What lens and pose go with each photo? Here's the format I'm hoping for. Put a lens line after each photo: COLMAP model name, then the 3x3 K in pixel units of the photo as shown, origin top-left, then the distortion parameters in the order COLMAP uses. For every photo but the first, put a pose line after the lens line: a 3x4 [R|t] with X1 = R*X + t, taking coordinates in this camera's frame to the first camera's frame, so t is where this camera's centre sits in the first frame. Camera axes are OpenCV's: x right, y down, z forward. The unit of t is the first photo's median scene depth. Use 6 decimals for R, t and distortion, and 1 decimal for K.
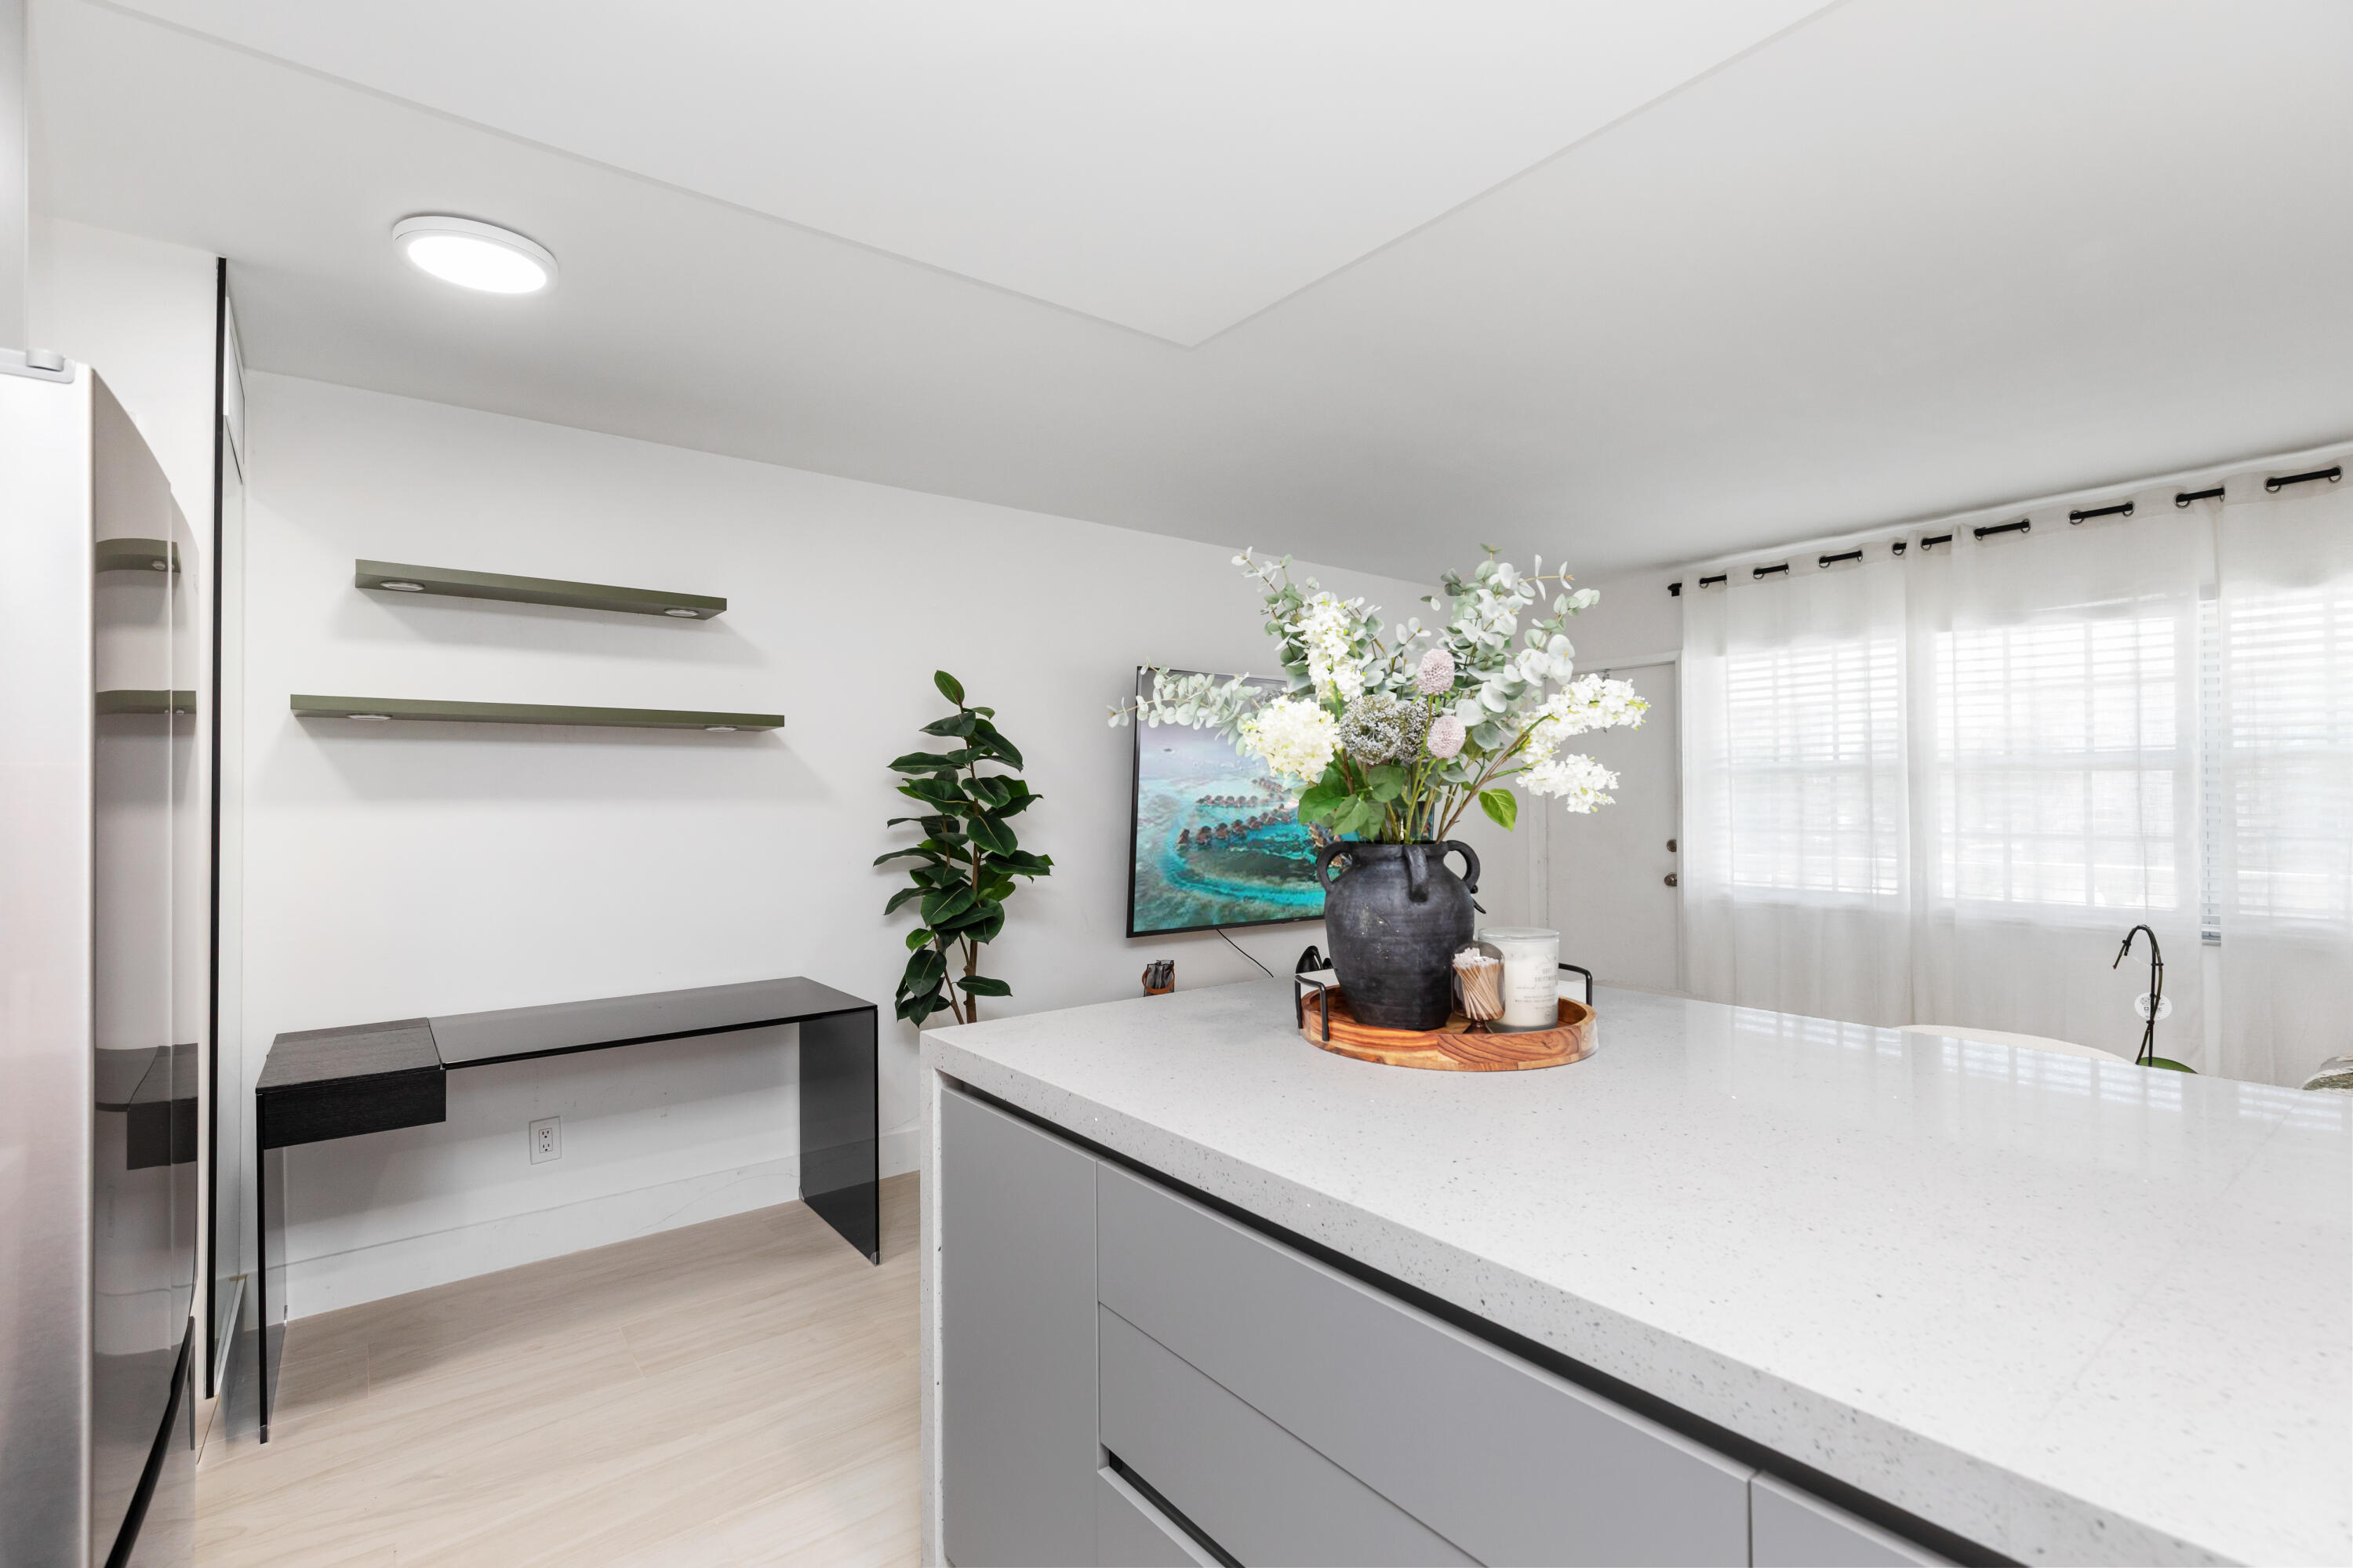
lens RADIAL K [[1059.6, 0, 1150.3], [0, 1059.6, 788.3], [0, 0, 1]] dist [0.003413, -0.000152]
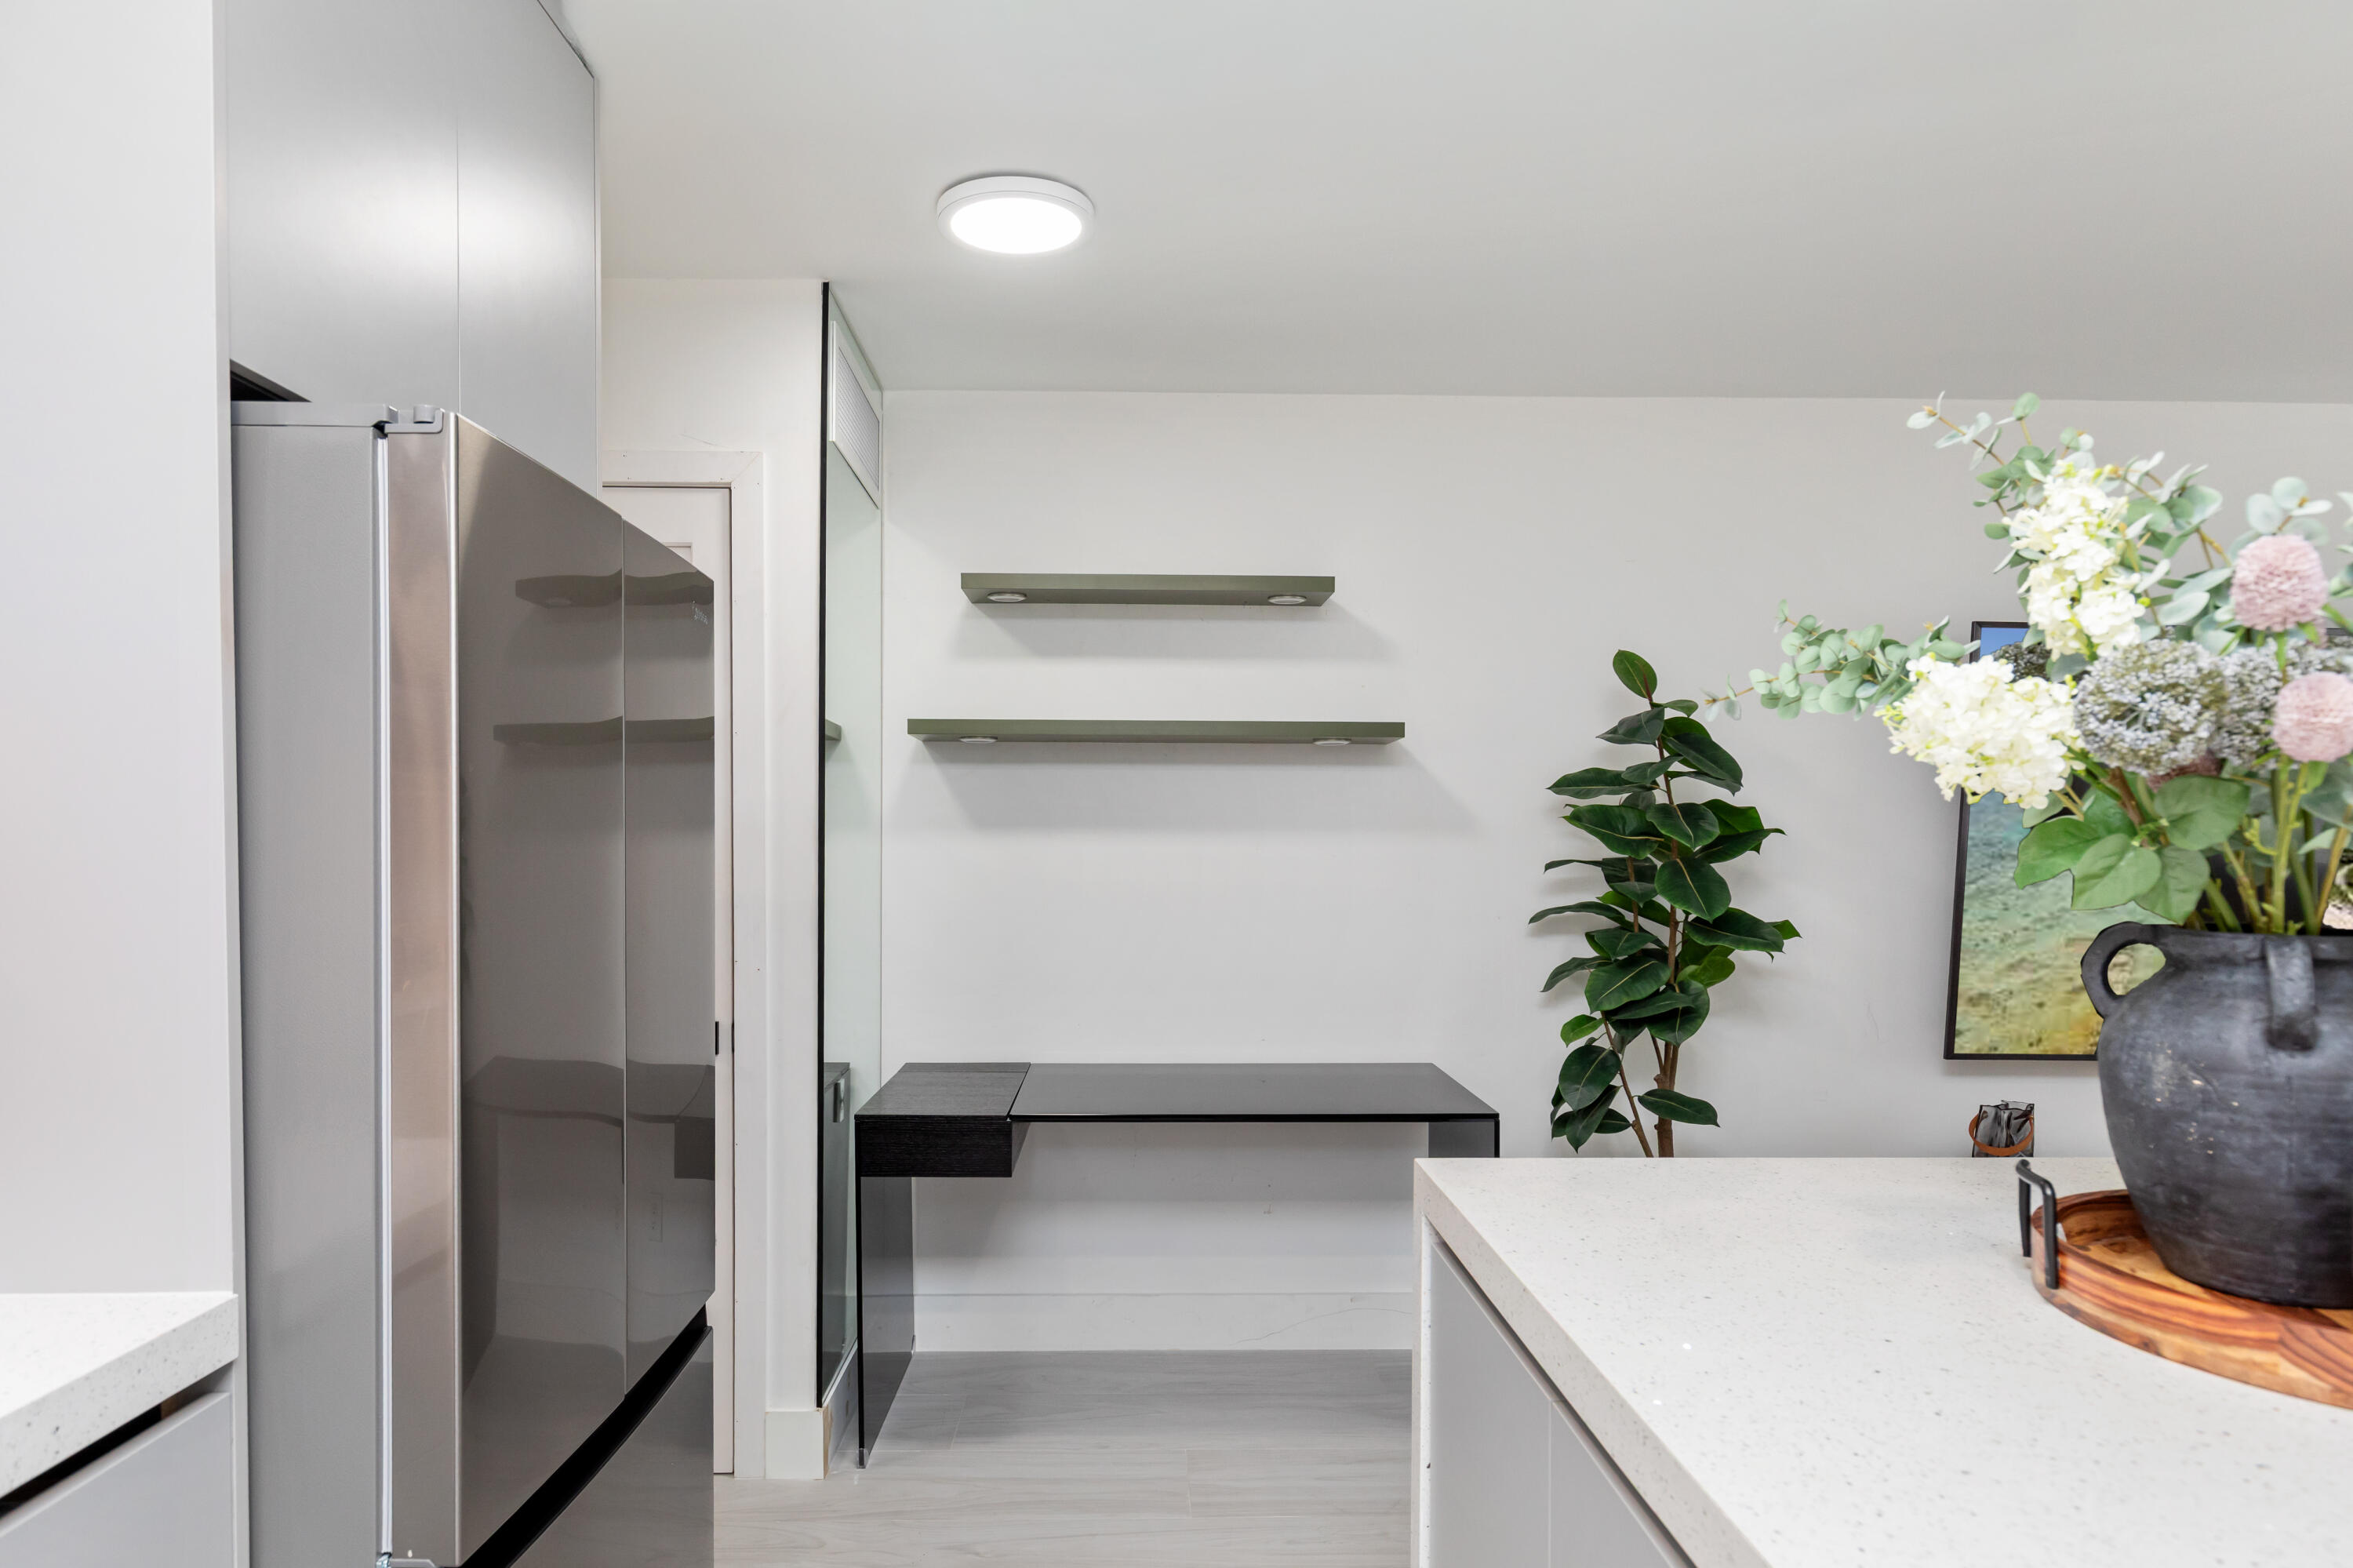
lens RADIAL K [[1389.1, 0, 1166.8], [0, 1389.1, 861.7], [0, 0, 1]] dist [0.000462, -0.002741]
pose [[0.805546, 0.023463, -0.592069, 0.131054], [-0.004717, 0.999438, 0.033189, -0.000712], [0.592515, -0.023942, 0.805204, 0.099879]]
